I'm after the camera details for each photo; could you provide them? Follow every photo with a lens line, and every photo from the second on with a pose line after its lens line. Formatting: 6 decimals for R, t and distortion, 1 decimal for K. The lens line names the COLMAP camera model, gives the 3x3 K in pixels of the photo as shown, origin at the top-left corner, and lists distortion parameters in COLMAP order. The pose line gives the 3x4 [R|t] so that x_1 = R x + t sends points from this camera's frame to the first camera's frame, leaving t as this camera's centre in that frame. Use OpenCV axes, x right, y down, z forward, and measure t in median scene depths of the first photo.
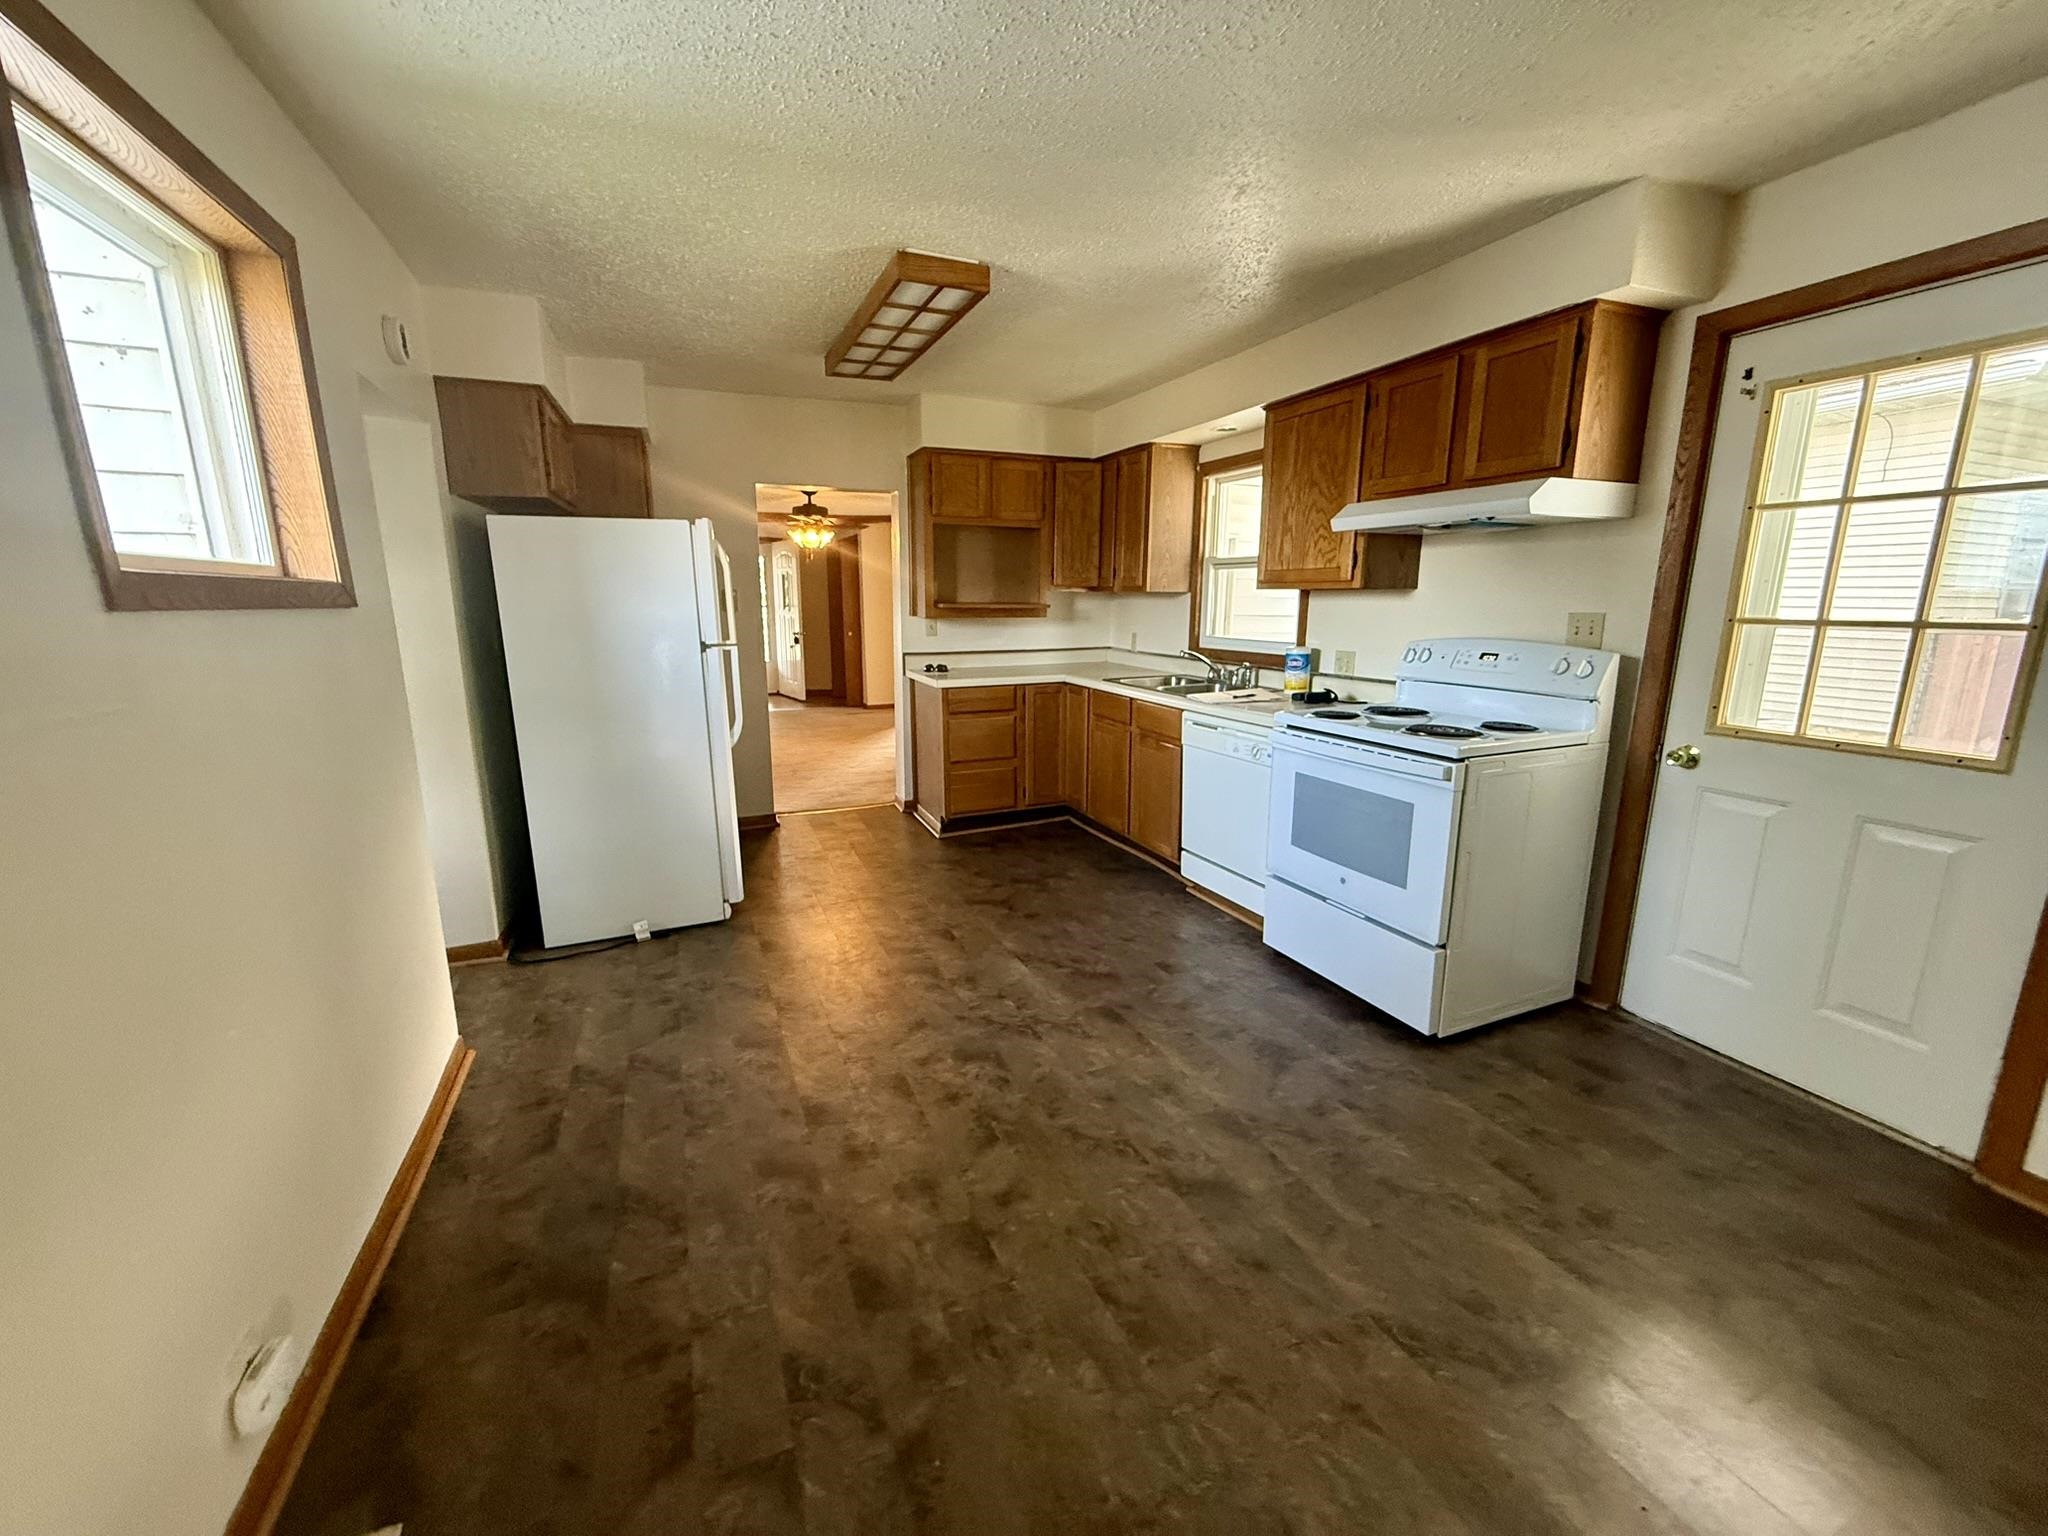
lens RADIAL K [[818.8, 0, 1020.4], [0, 818.8, 769.7], [0, 0, 1]] dist [0.000275, 0.000820]
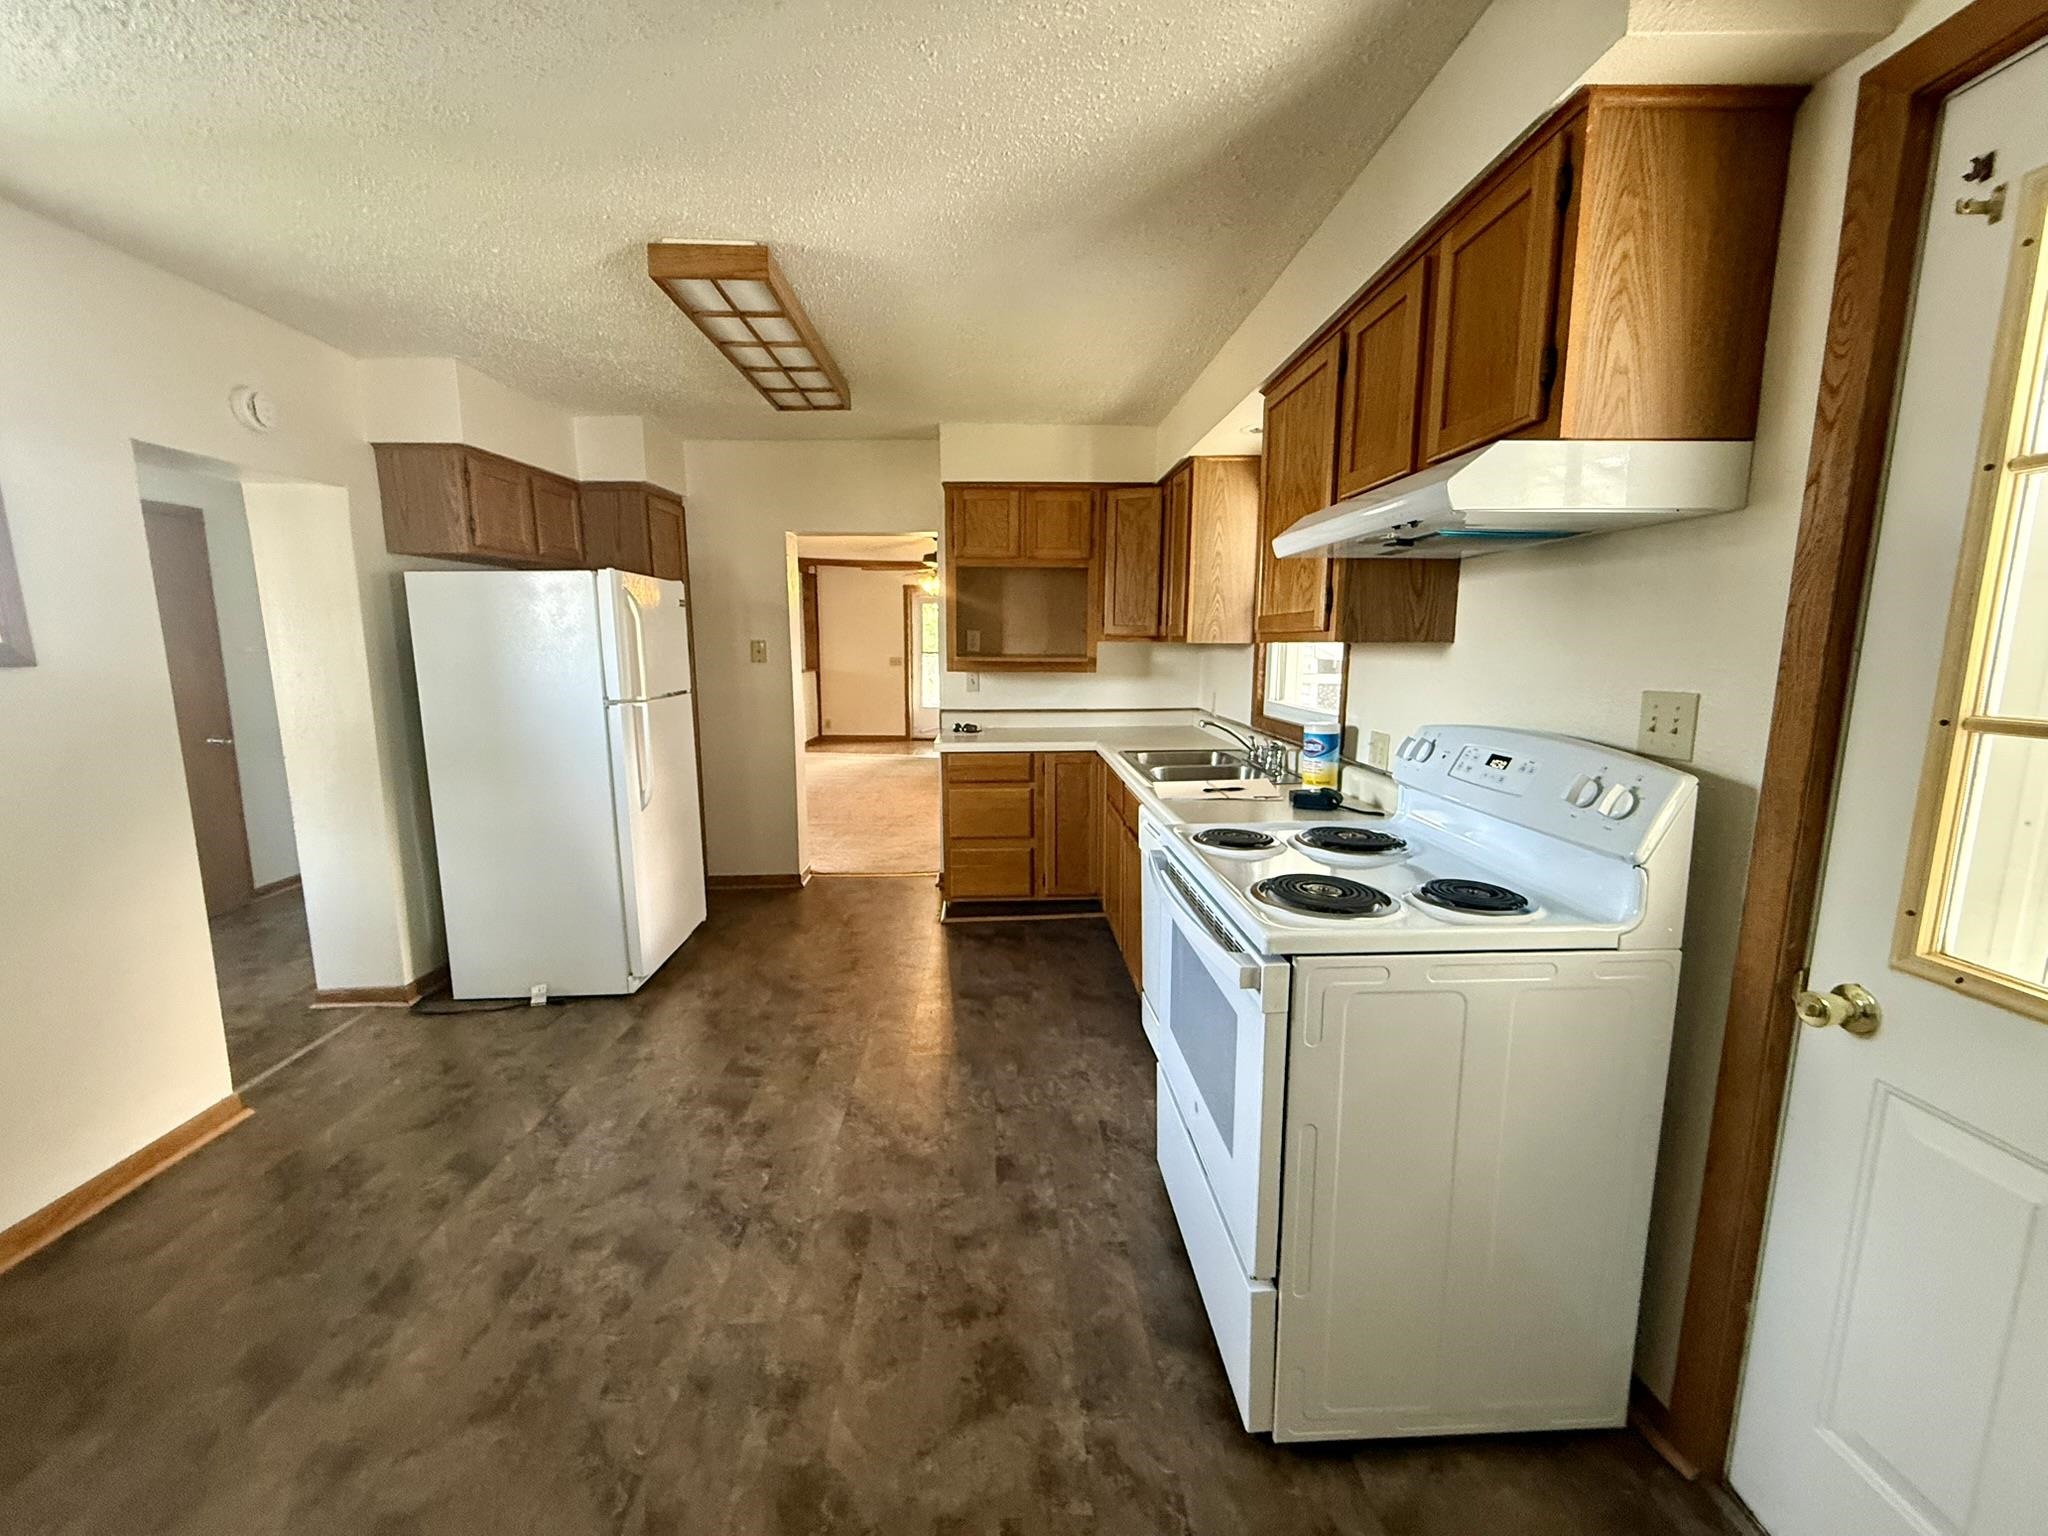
lens RADIAL K [[818.8, 0, 1022.5], [0, 818.8, 767.2], [0, 0, 1]] dist [0.000275, 0.000820]
pose [[0.932302, 0.055538, -0.357390, 0.409995], [-0.075260, 0.996300, -0.041501, -0.074749], [0.353763, 0.065589, 0.933033, 0.301350]]
